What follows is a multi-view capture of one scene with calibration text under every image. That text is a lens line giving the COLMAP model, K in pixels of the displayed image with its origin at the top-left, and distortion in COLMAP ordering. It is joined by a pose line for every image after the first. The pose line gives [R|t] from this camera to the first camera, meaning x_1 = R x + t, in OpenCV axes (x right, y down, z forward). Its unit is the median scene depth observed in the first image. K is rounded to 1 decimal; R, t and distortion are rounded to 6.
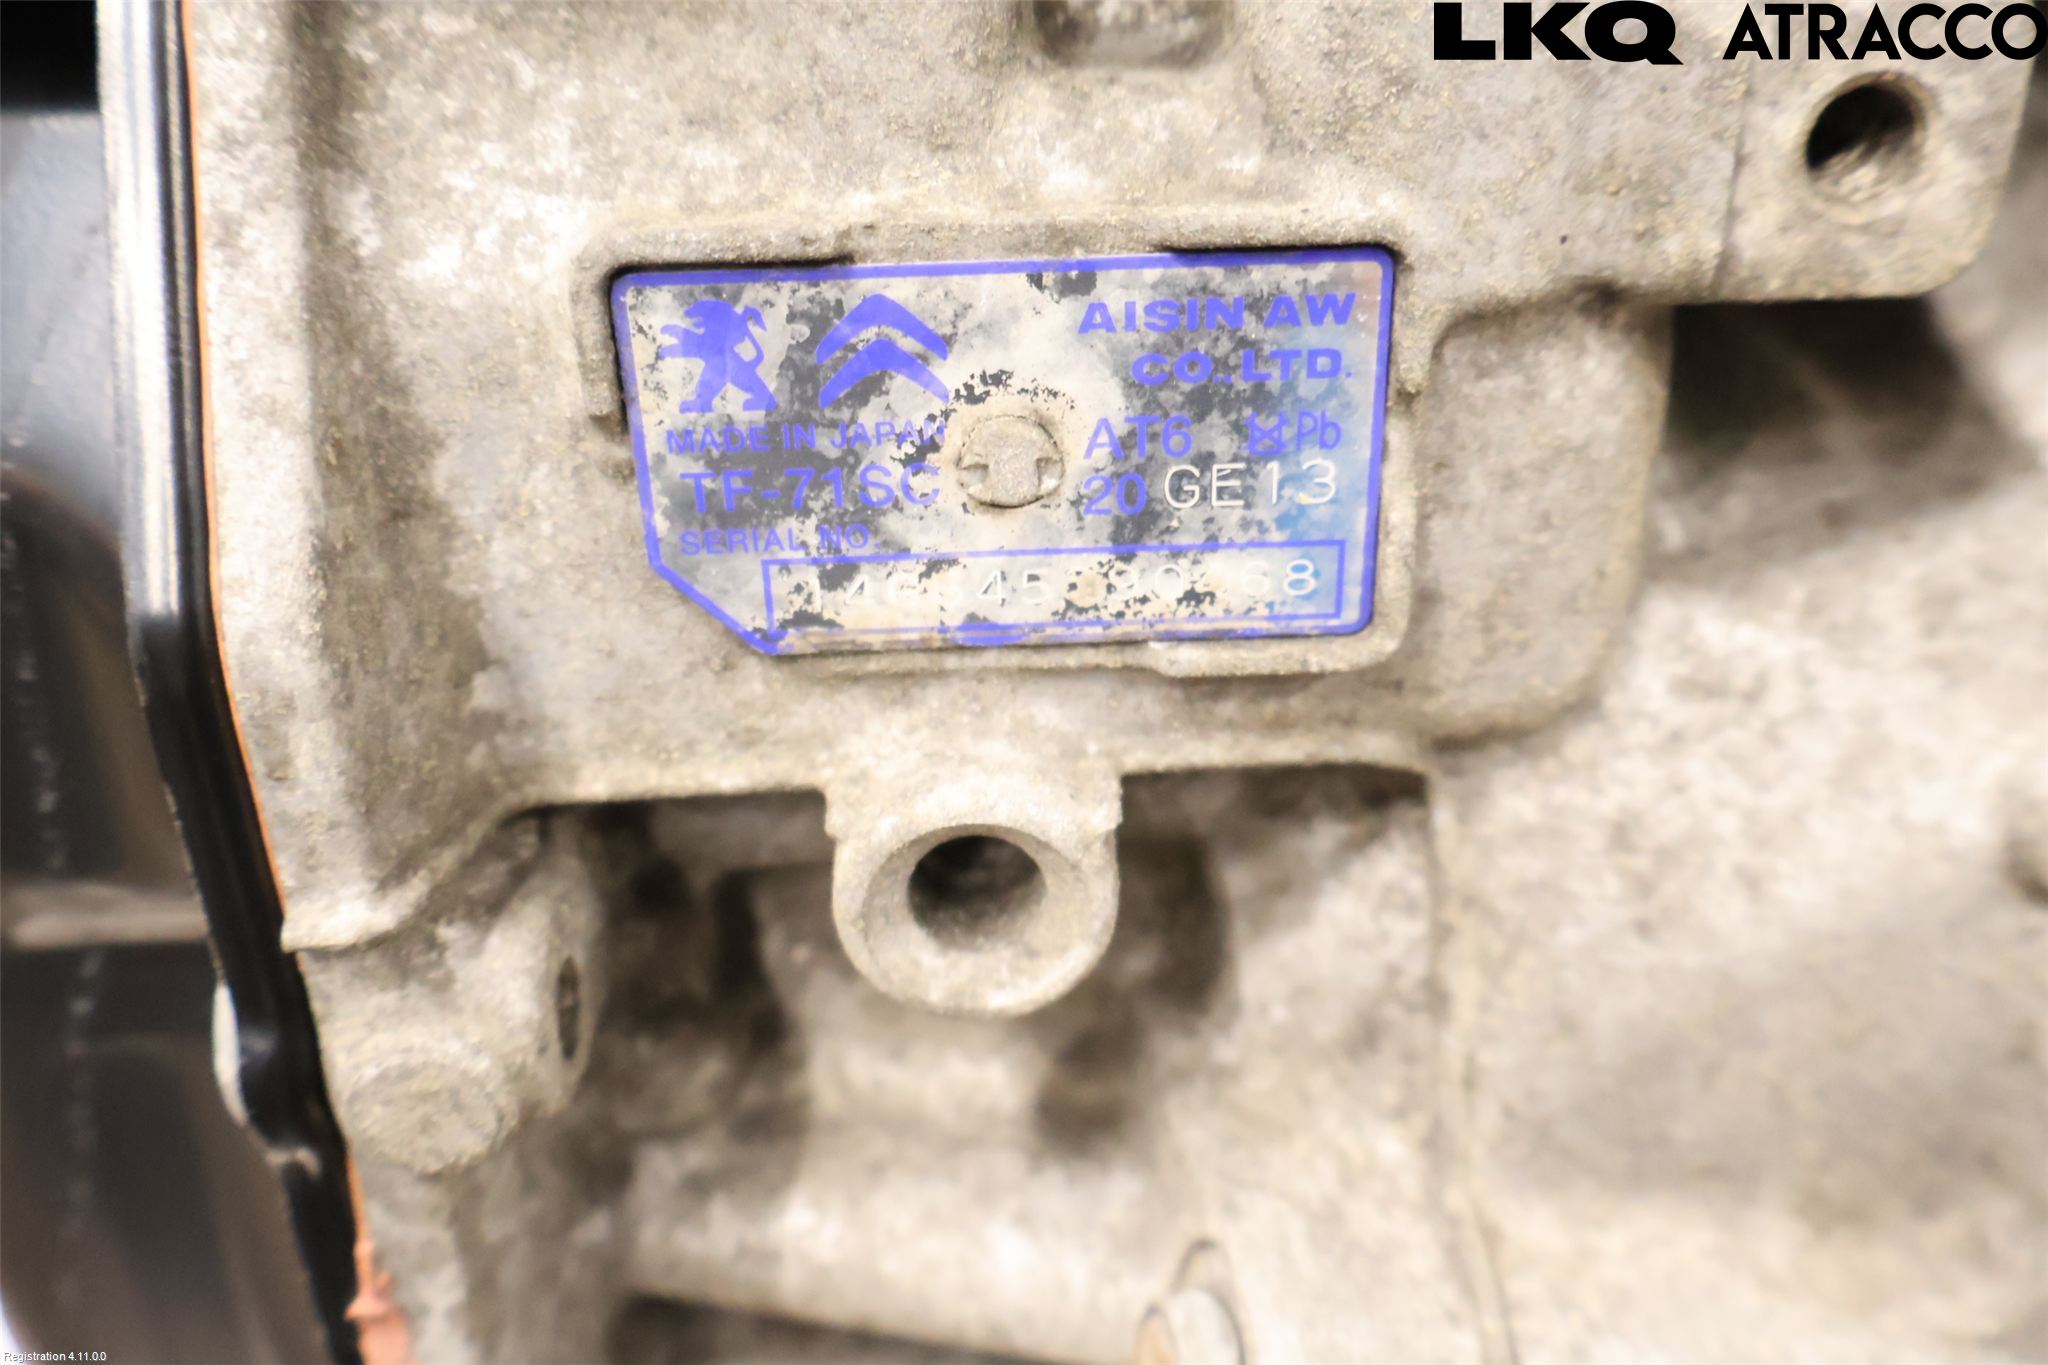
lens RADIAL K [[1883.5, 0, 1040.3], [0, 1883.5, 683.7], [0, 0, 1]] dist [0.044423, 0.000000]
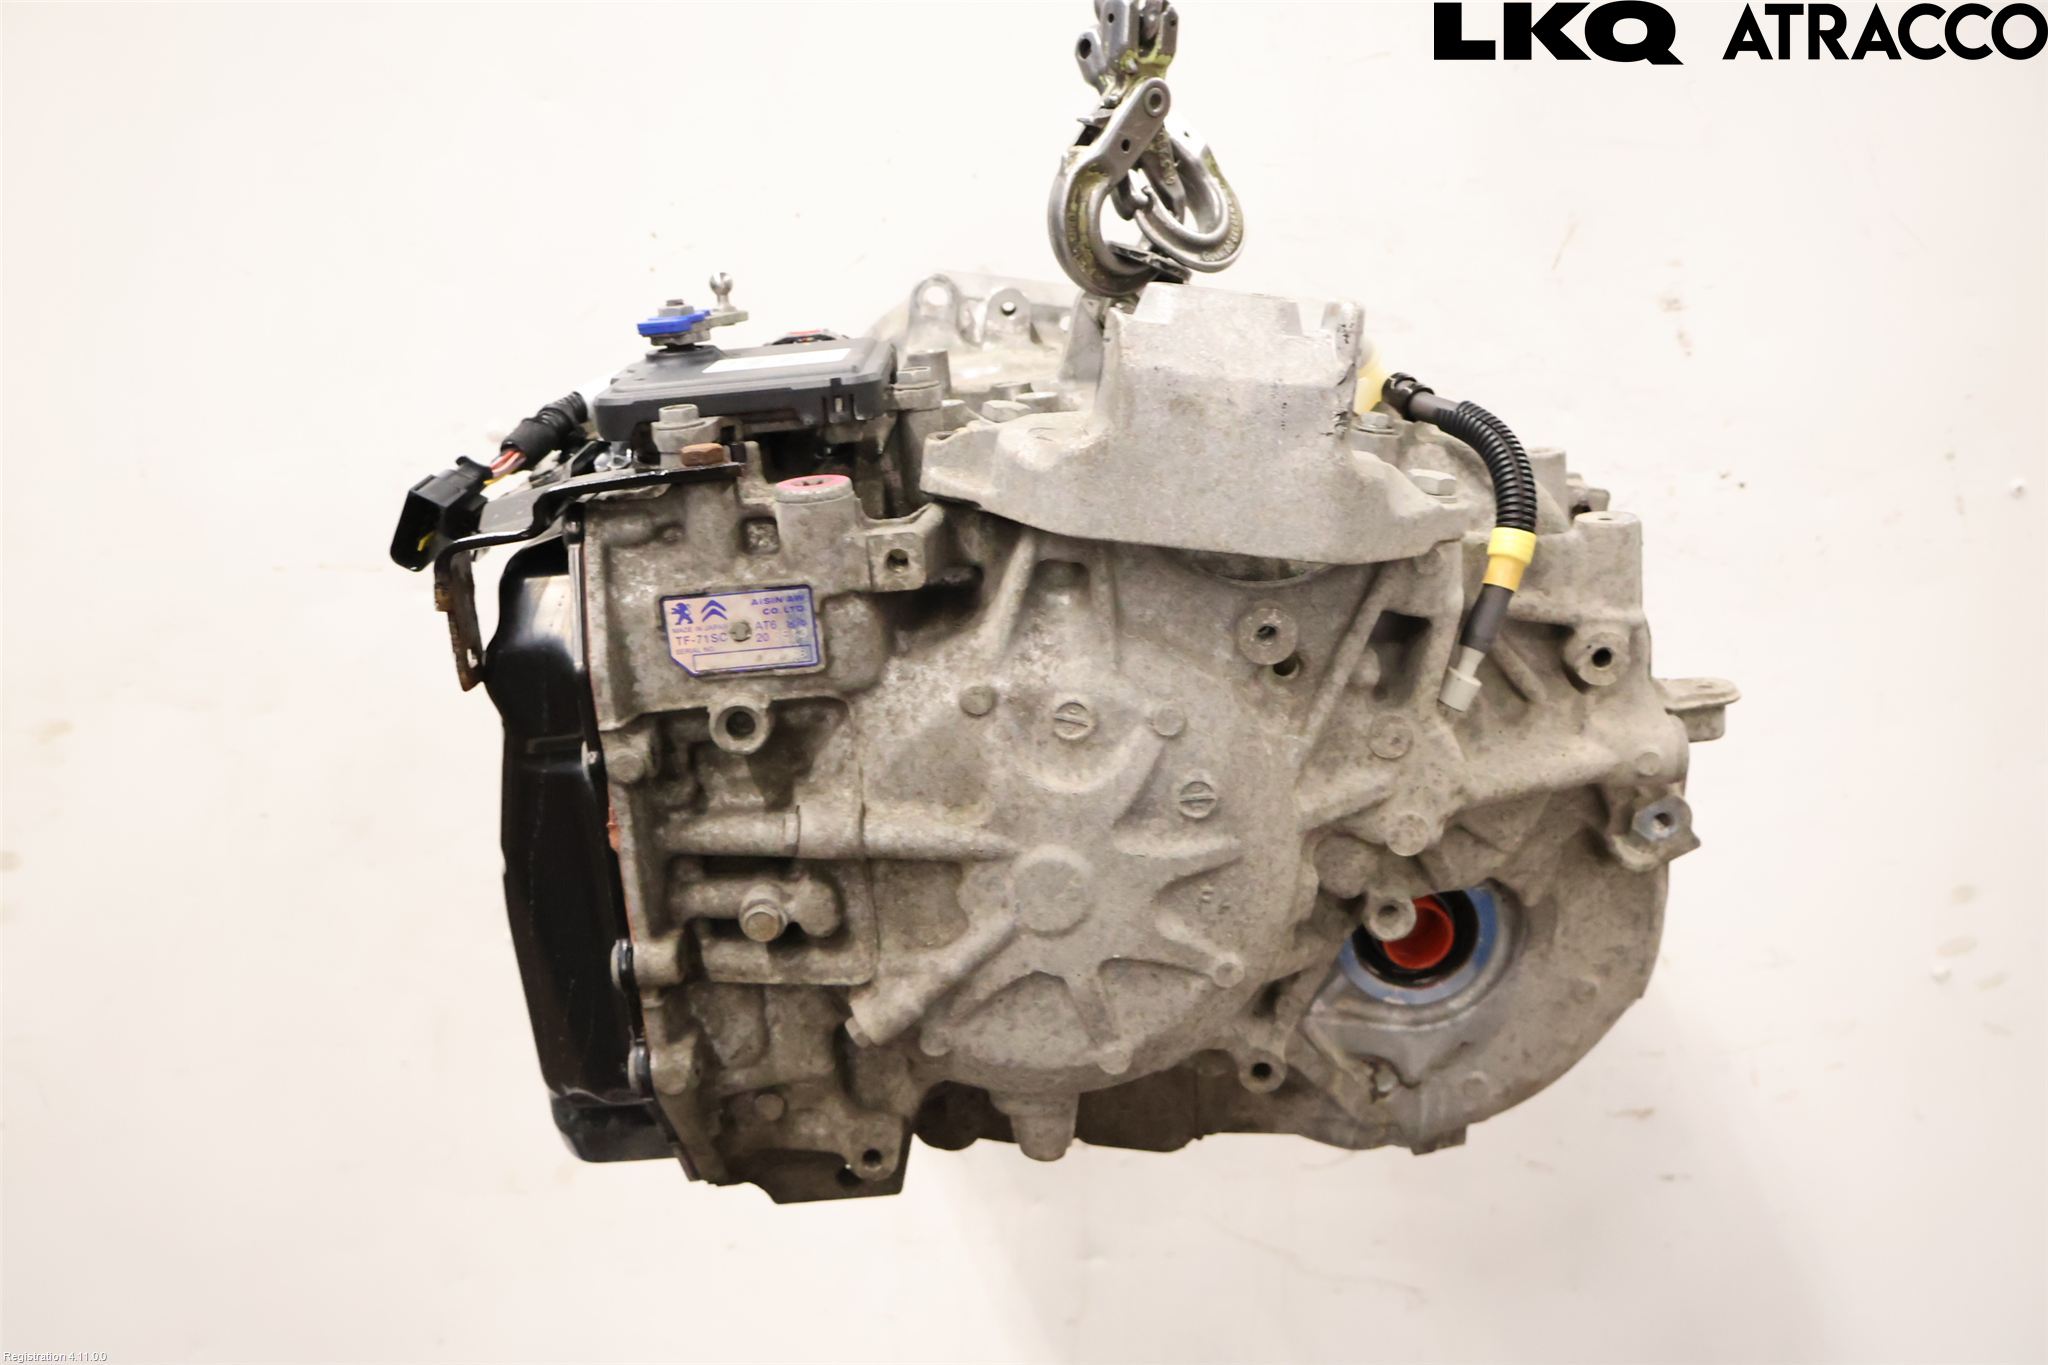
lens RADIAL K [[1883.5, 0, 1023.8], [0, 1883.5, 676.7], [0, 0, 1]] dist [0.044423, 0.000000]
pose [[0.997900, -0.055516, -0.033385, 0.838677], [0.047390, 0.976966, -0.208066, 1.009223], [0.044167, 0.206047, 0.977545, -3.596143]]
